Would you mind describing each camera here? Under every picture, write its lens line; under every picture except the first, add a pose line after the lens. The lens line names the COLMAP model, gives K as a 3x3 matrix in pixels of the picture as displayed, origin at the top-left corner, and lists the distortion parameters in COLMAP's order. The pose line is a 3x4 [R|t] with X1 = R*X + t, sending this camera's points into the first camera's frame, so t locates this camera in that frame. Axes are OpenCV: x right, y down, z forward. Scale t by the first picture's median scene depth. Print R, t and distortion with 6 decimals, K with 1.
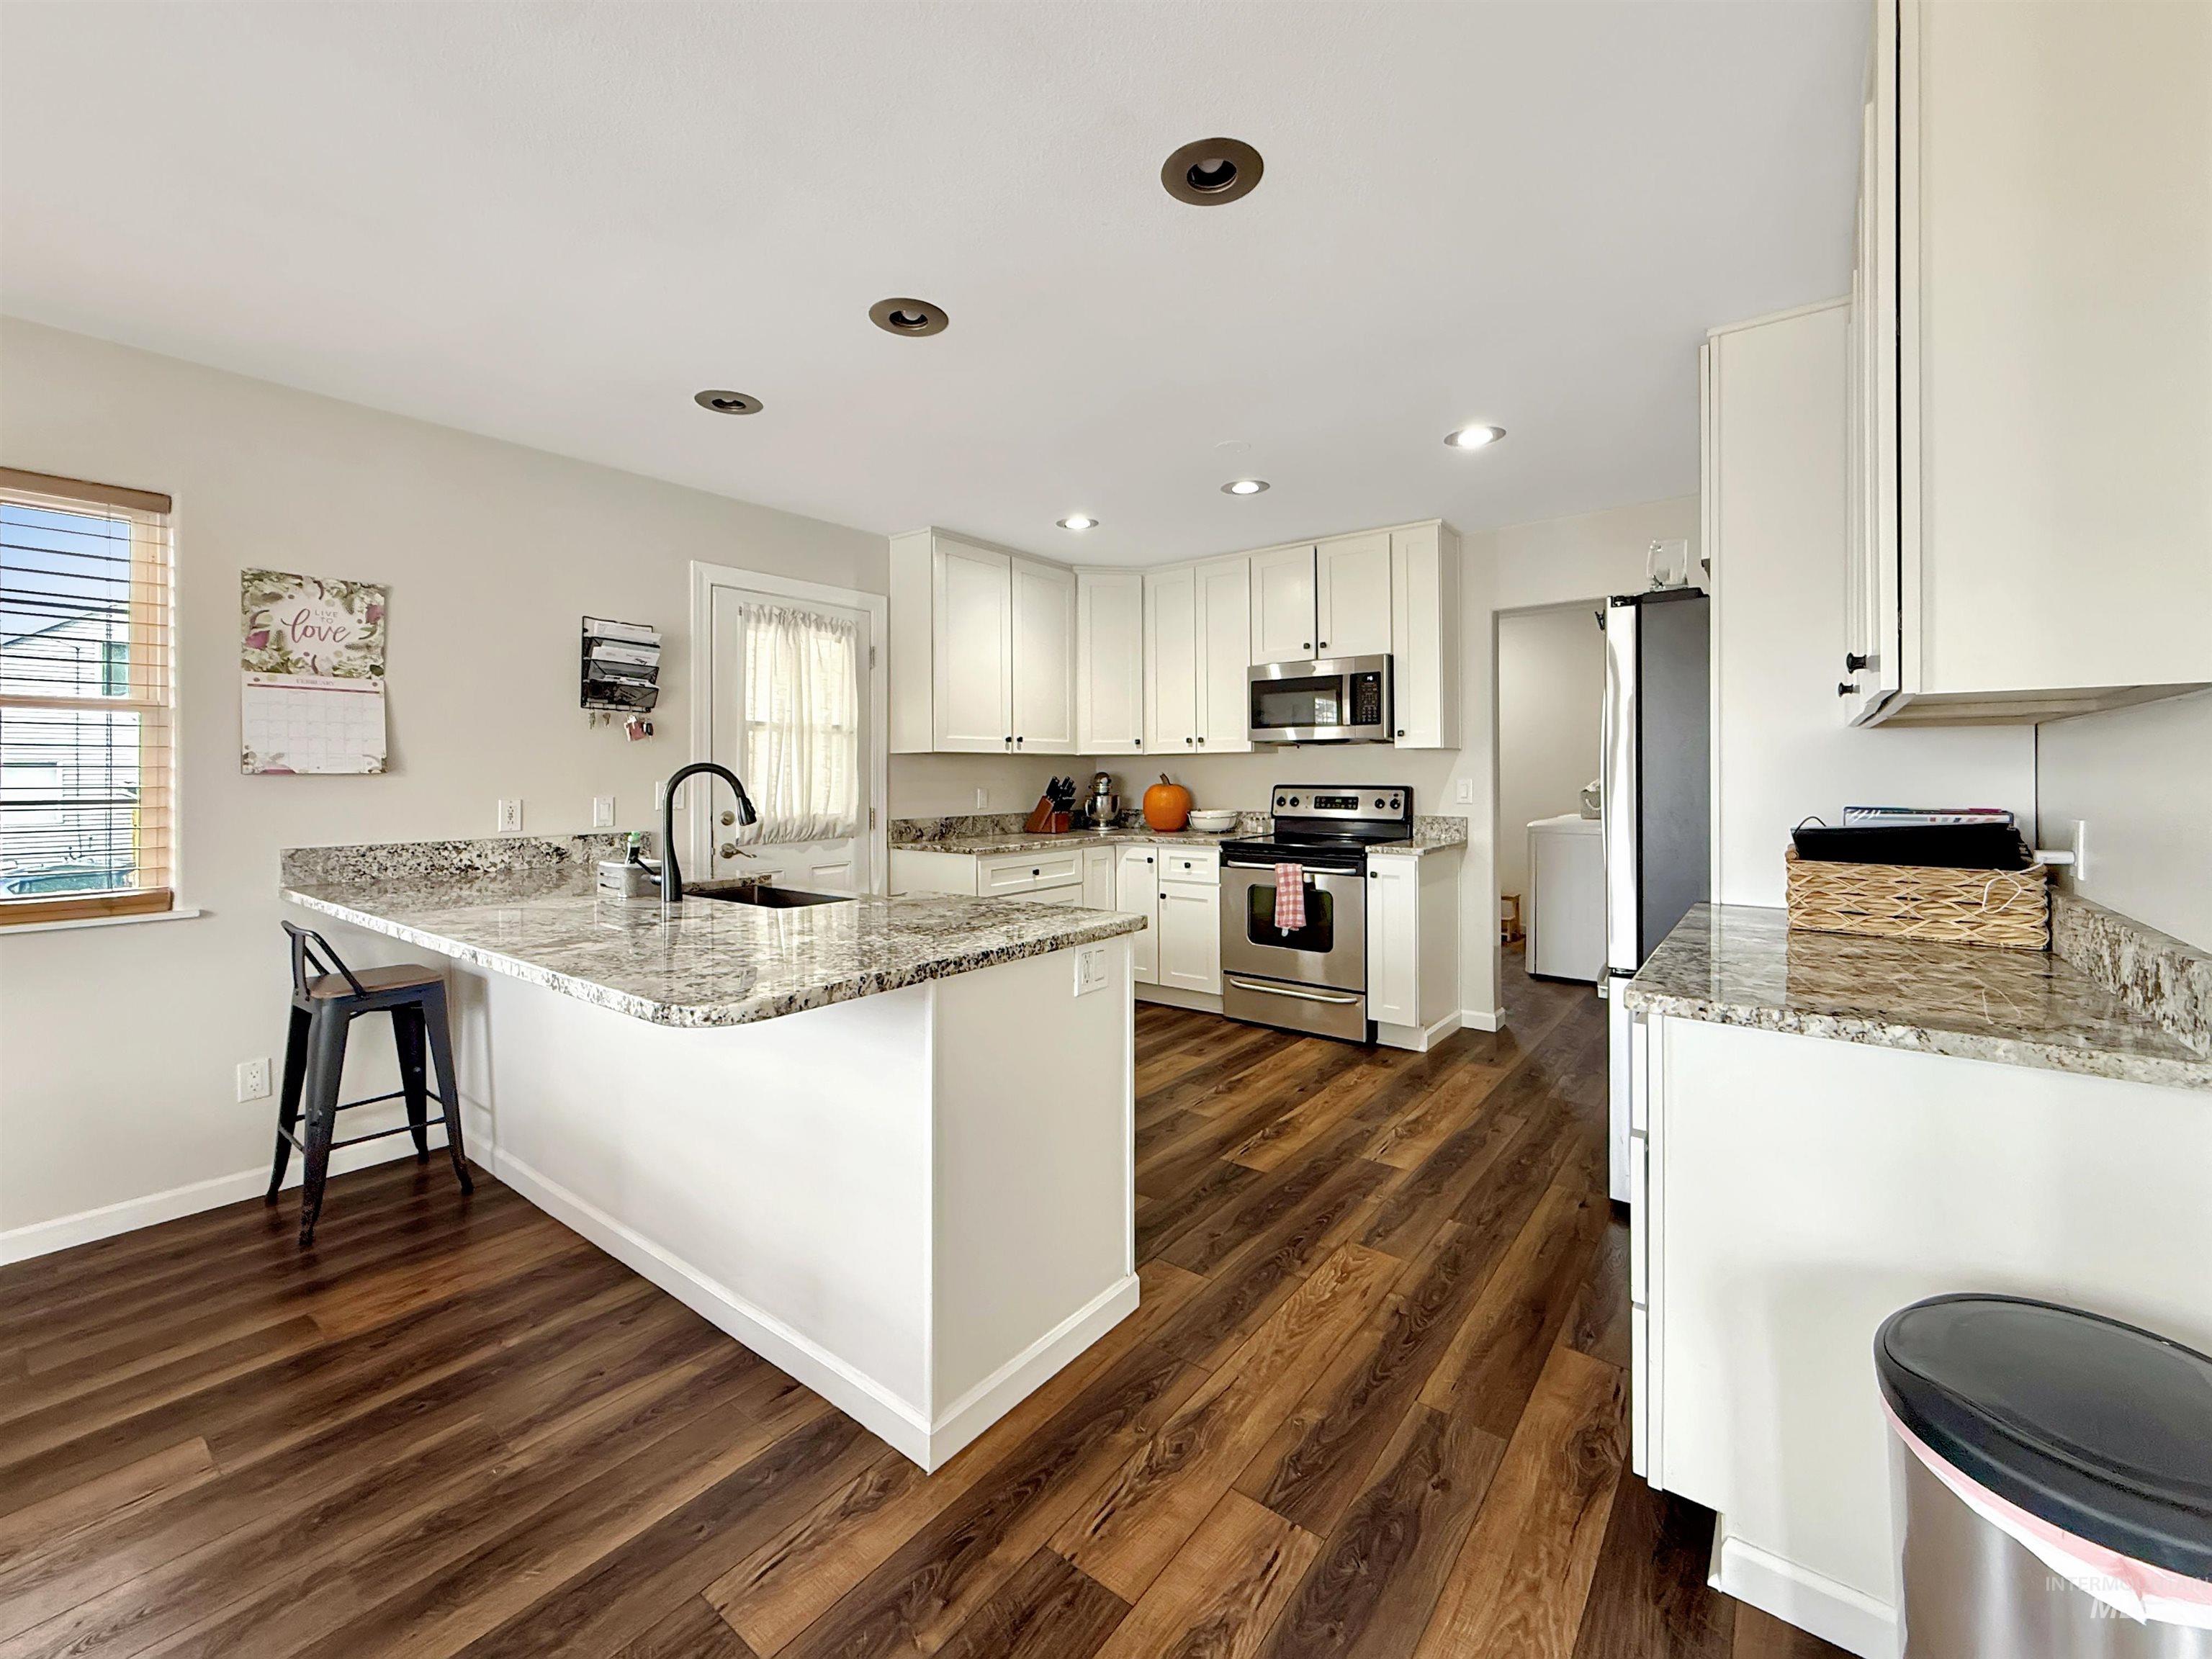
lens RADIAL K [[876.0, 0, 1117.8], [0, 876.0, 769.6], [0, 0, 1]] dist [-0.001163, -0.000029]
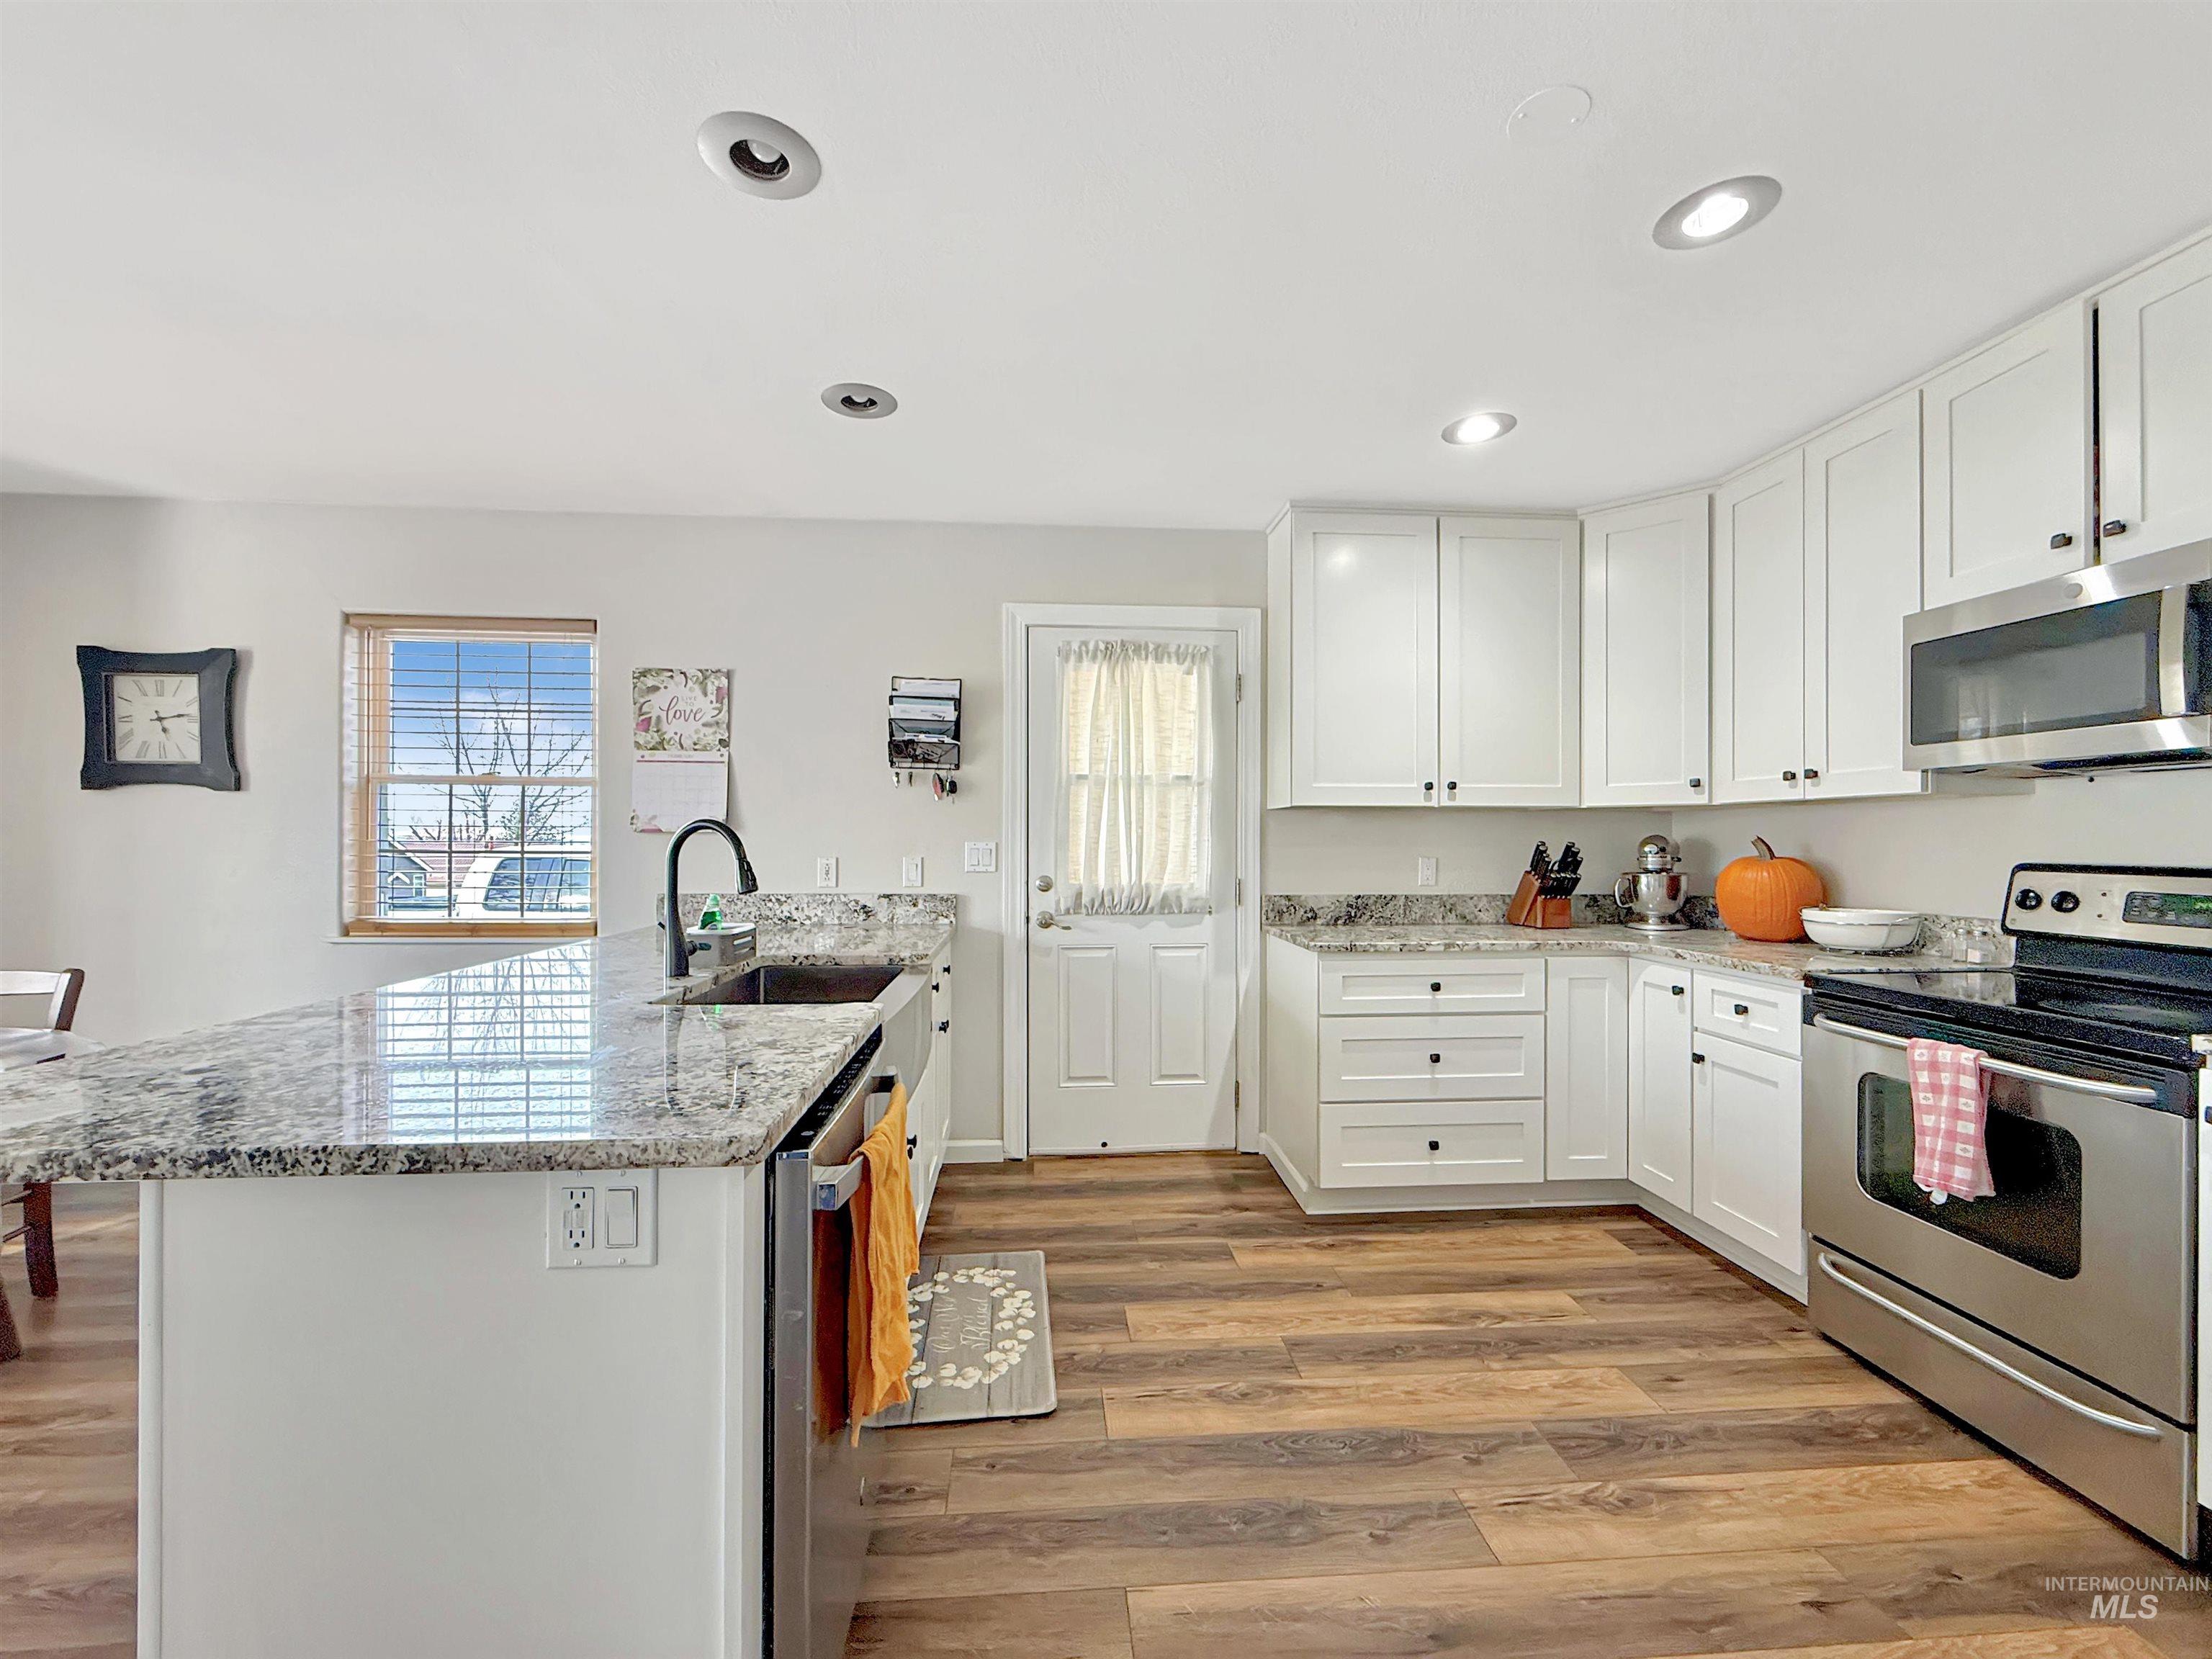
lens RADIAL K [[876.0, 0, 1121.1], [0, 876.0, 839.1], [0, 0, 1]] dist [-0.001163, -0.000029]
pose [[0.672993, 0.006037, -0.739624, 0.248414], [-0.002190, 0.999979, 0.006169, 0.003570], [0.739645, -0.002532, 0.672992, 0.413129]]
